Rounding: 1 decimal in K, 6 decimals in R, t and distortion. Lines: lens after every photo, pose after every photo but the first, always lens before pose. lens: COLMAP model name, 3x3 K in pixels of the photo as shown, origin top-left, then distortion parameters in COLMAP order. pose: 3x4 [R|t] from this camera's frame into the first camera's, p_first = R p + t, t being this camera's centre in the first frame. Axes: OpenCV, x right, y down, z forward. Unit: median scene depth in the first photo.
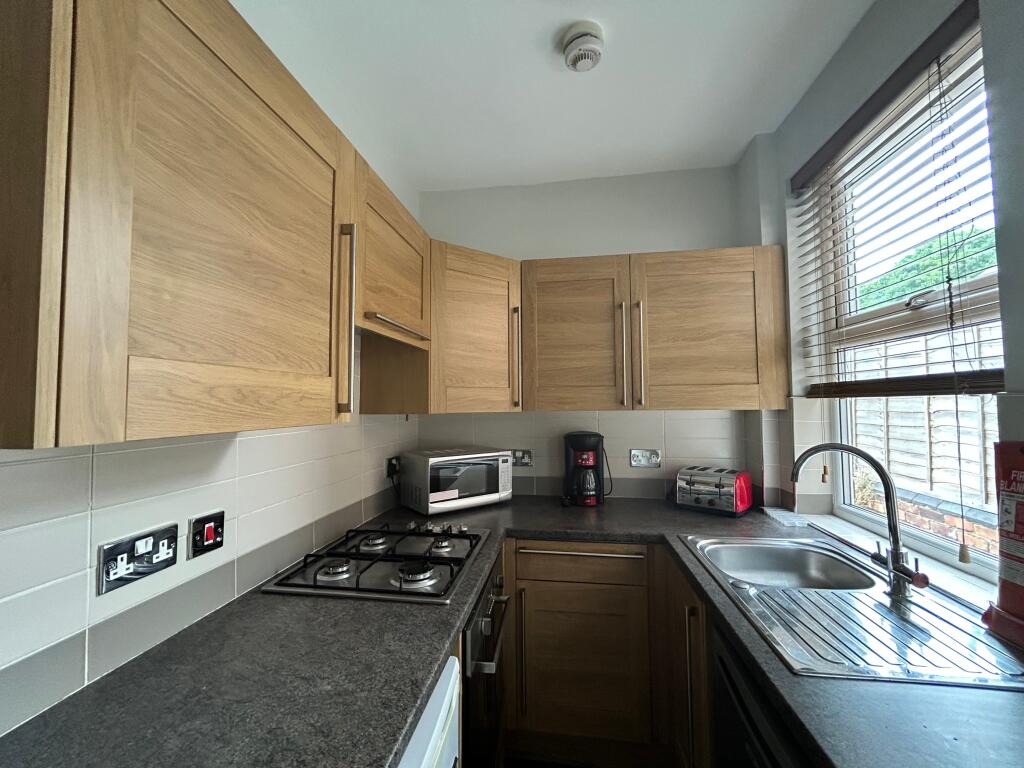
lens RADIAL K [[417.6, 0, 508.5], [0, 417.6, 384.8], [0, 0, 1]] dist [-0.000246, 0.000020]
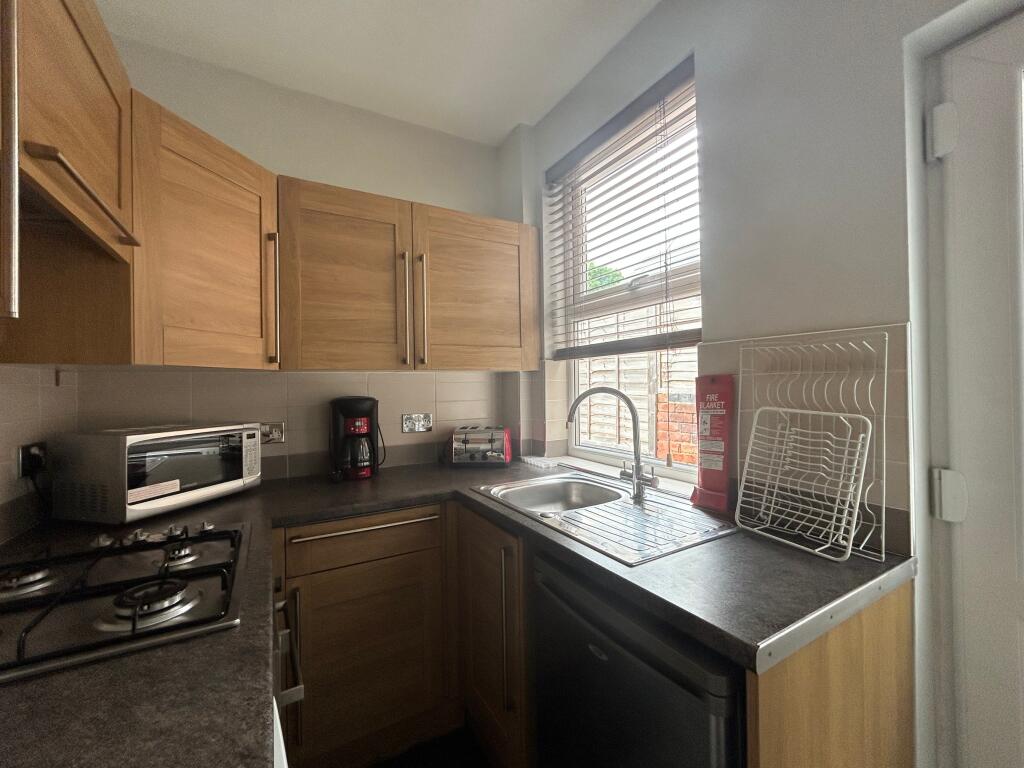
lens RADIAL K [[417.6, 0, 508.5], [0, 417.6, 384.8], [0, 0, 1]] dist [-0.000246, 0.000020]
pose [[0.789411, -0.003046, 0.613858, -0.119647], [-0.017829, 0.999452, 0.027887, 0.068172], [-0.613606, -0.032959, 0.788924, 0.131299]]
